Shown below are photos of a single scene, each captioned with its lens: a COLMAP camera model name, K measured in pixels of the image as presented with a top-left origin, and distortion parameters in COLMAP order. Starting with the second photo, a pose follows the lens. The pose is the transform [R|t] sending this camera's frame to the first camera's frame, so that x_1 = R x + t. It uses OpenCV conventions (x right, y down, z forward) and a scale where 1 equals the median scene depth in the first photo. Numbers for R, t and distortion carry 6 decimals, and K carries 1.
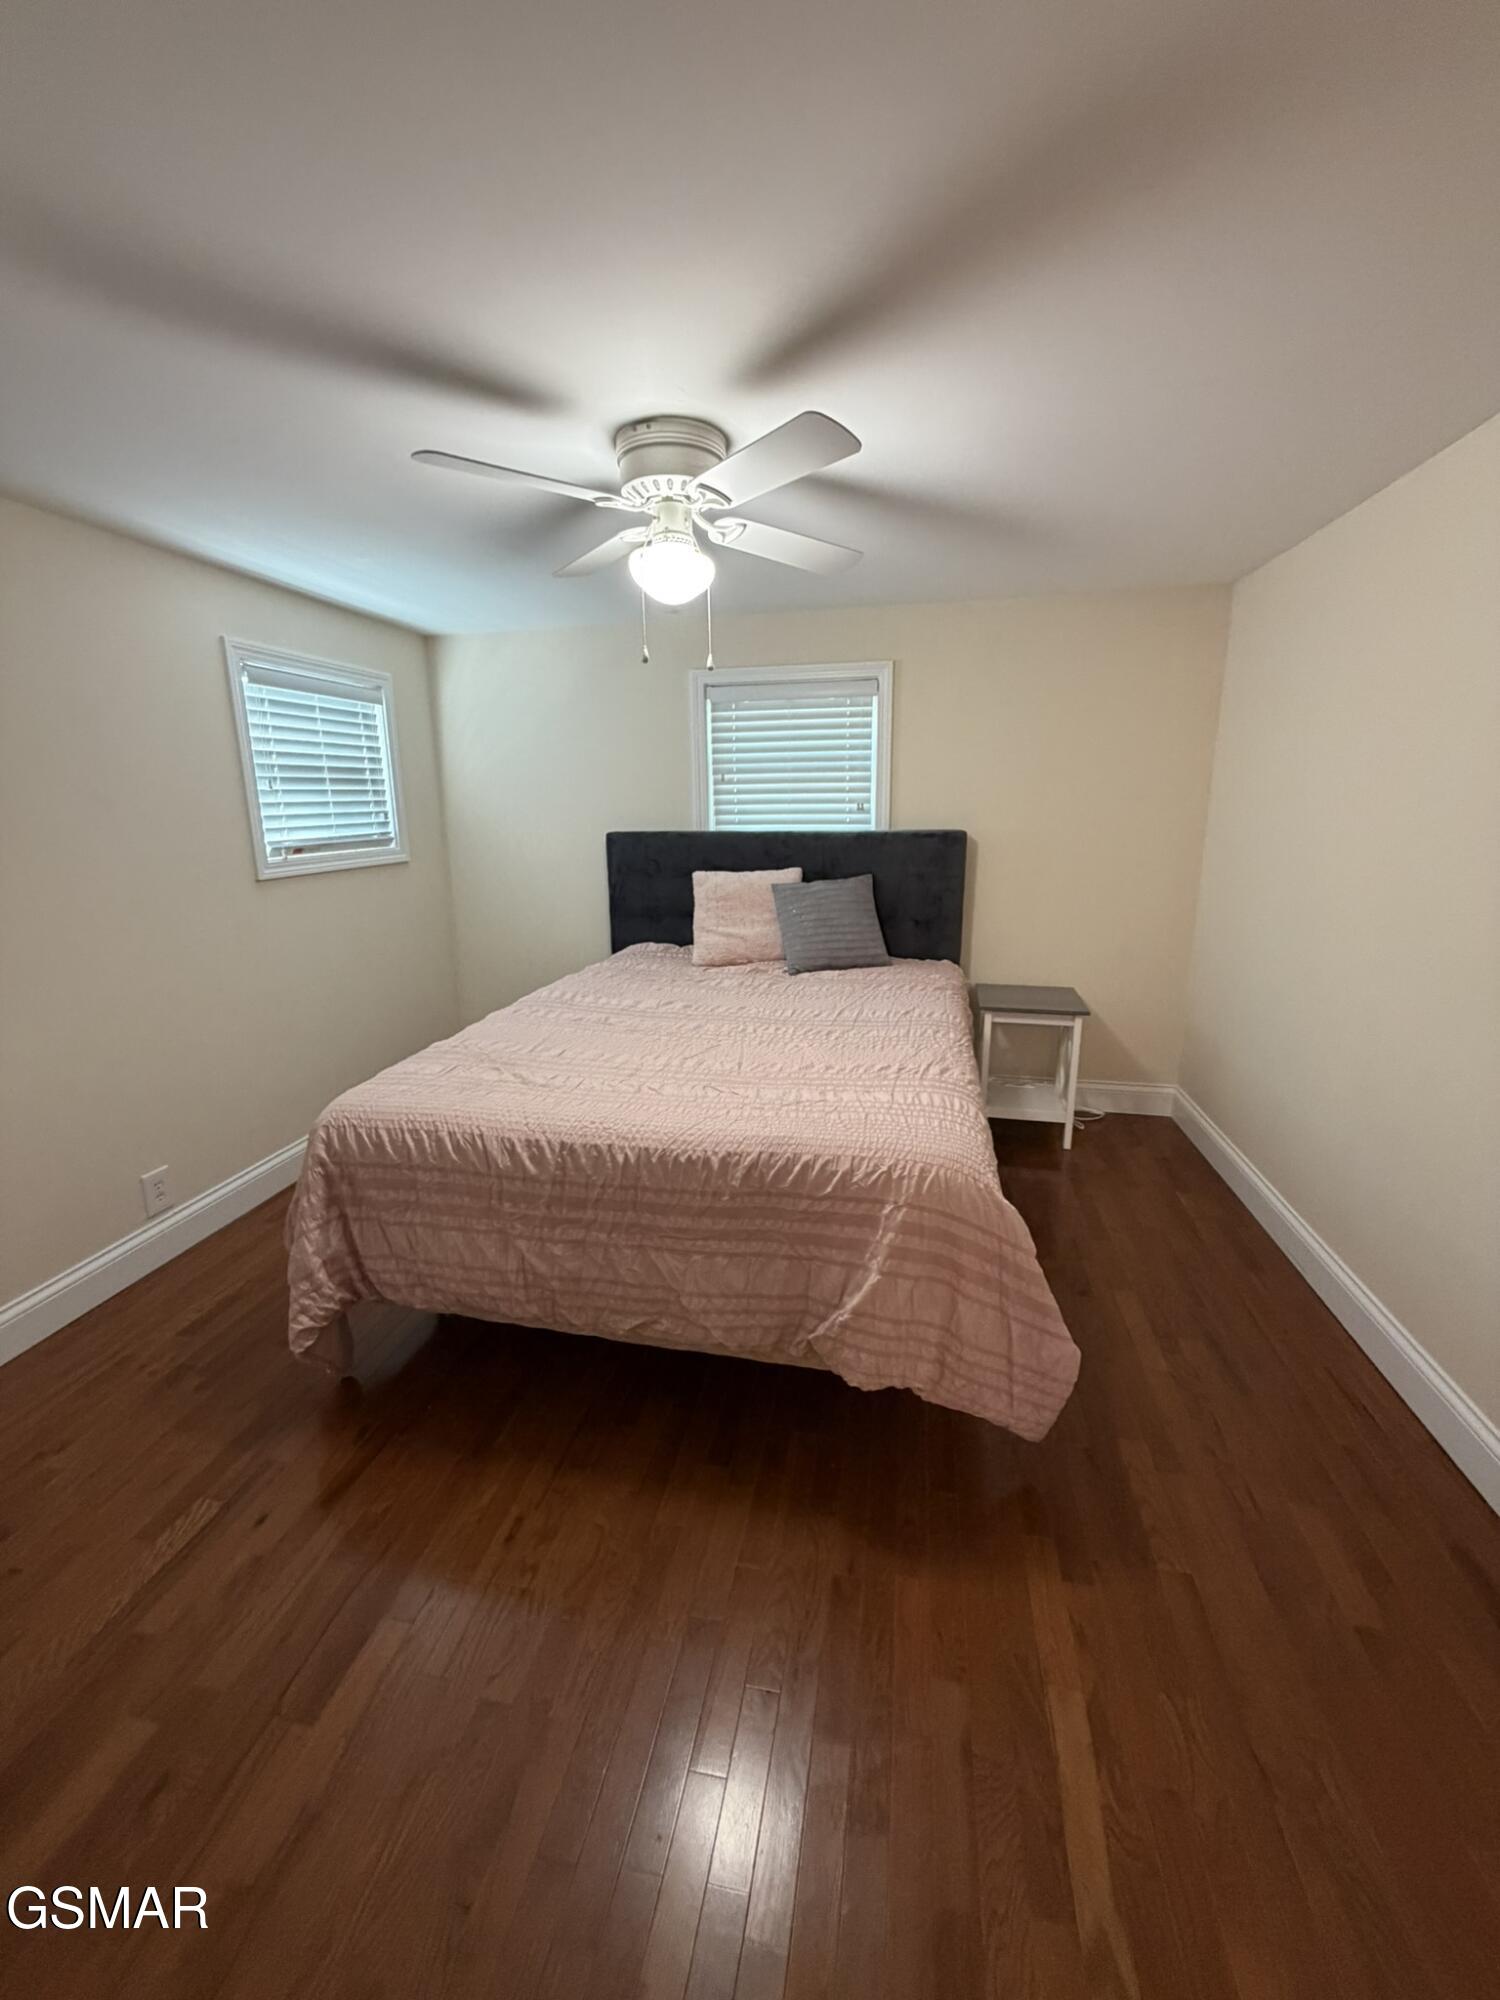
lens RADIAL K [[794.3, 0, 747.2], [0, 794.3, 983.6], [0, 0, 1]] dist [0.001022, 0.000458]
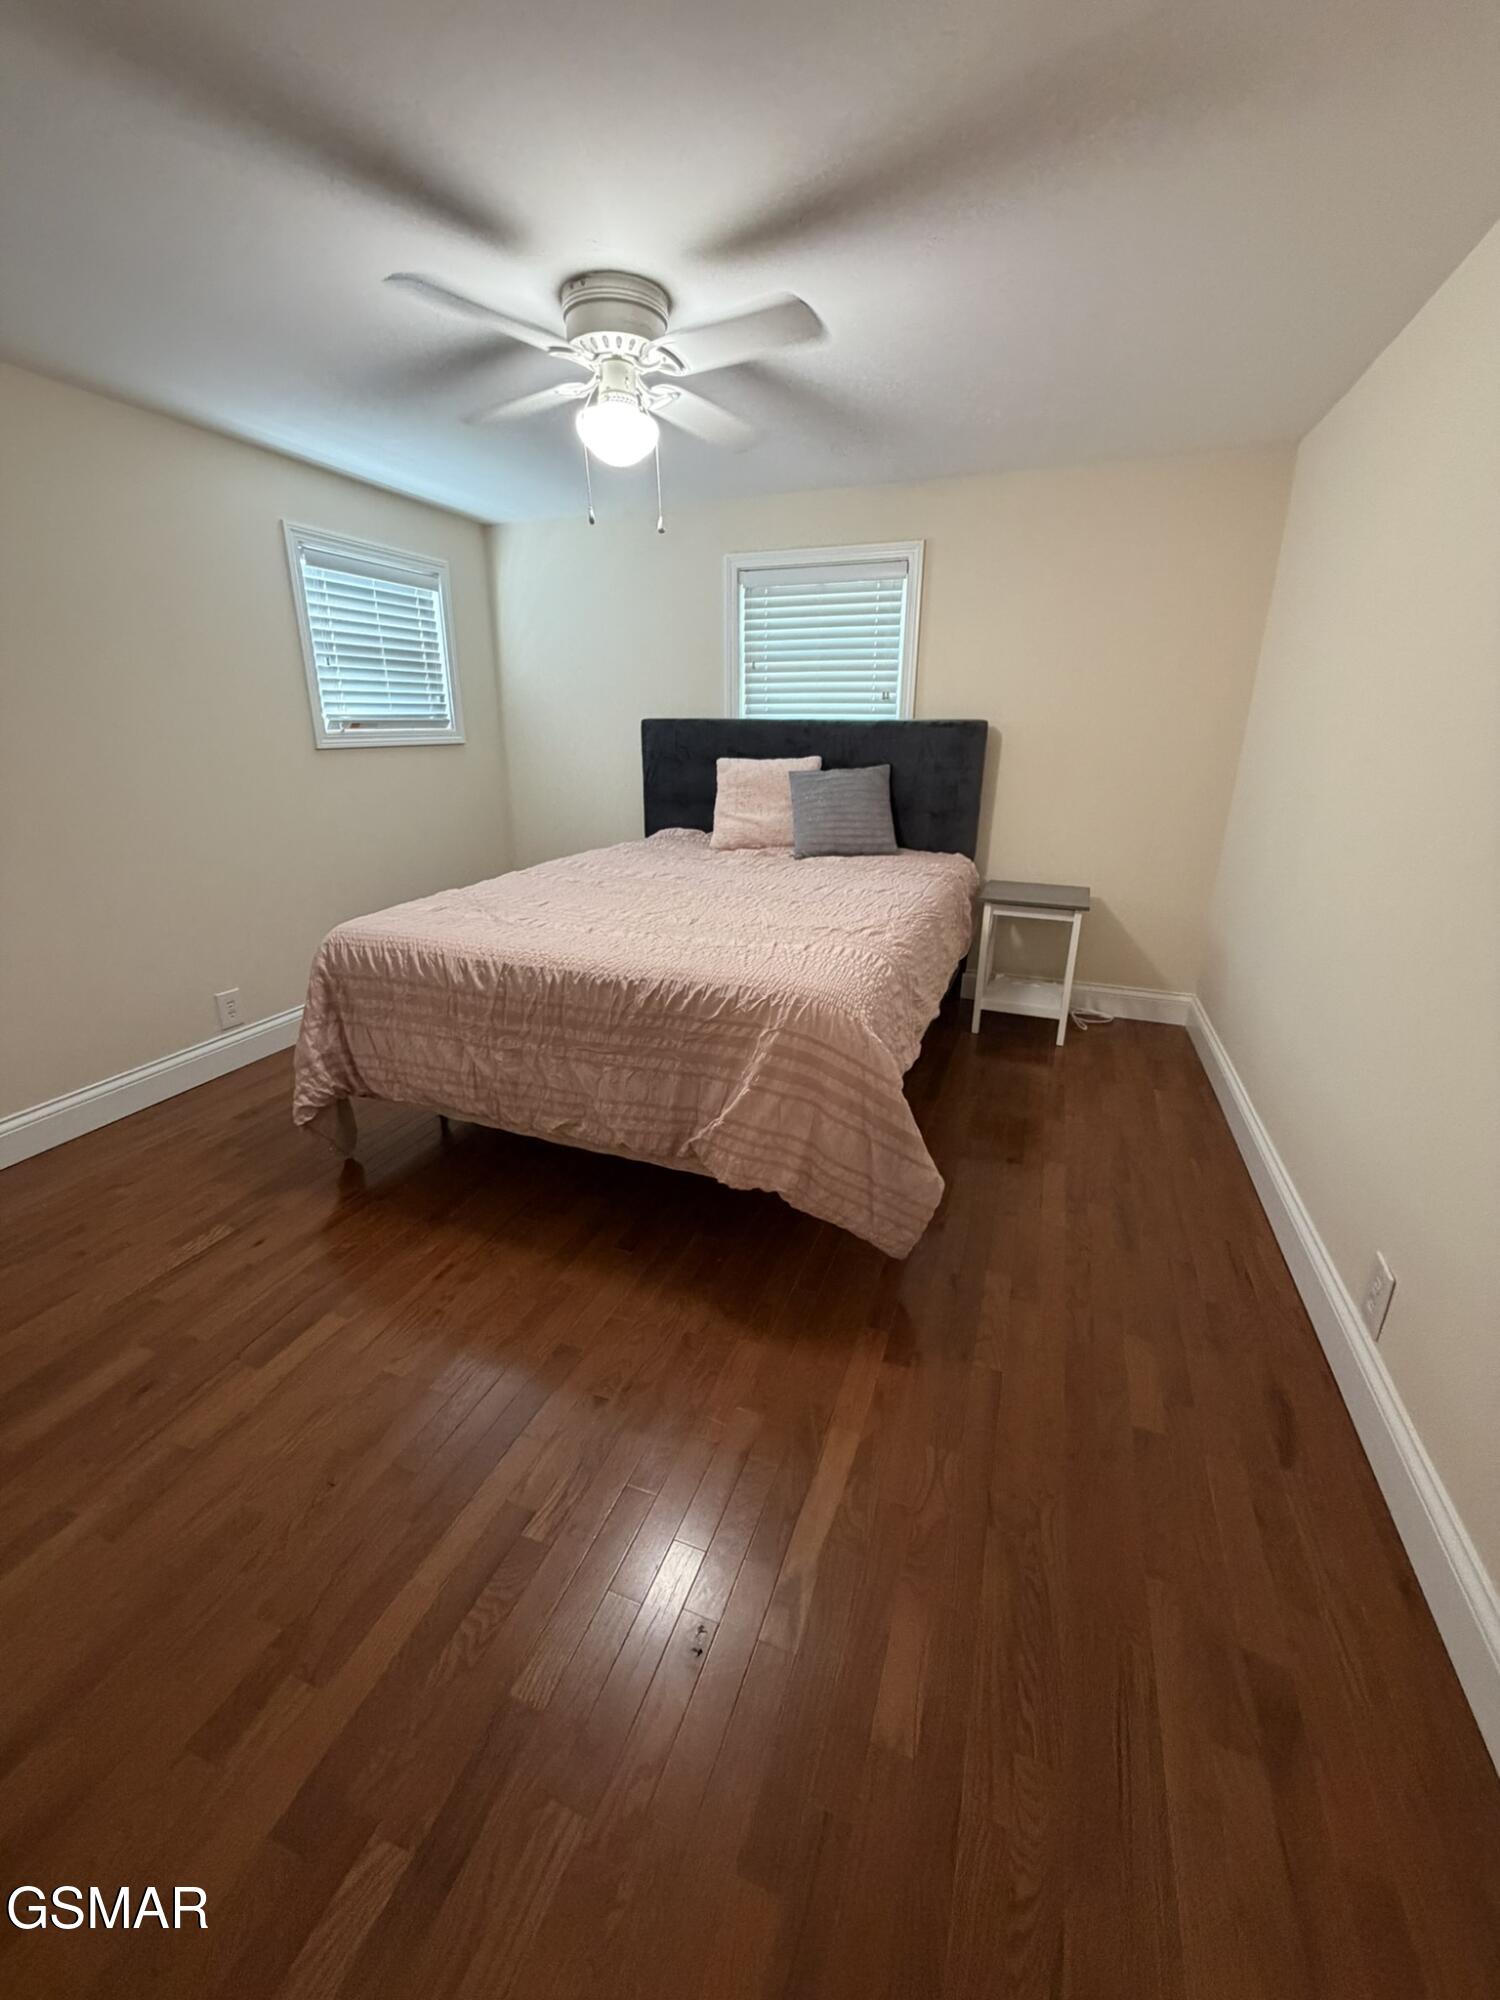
lens RADIAL K [[794.3, 0, 747.2], [0, 794.3, 983.6], [0, 0, 1]] dist [0.001022, 0.000458]
pose [[0.987381, 0.065374, -0.144242, 0.264803], [-0.051808, 0.994043, 0.095885, 0.094960], [0.149652, -0.087202, 0.984886, -0.072962]]
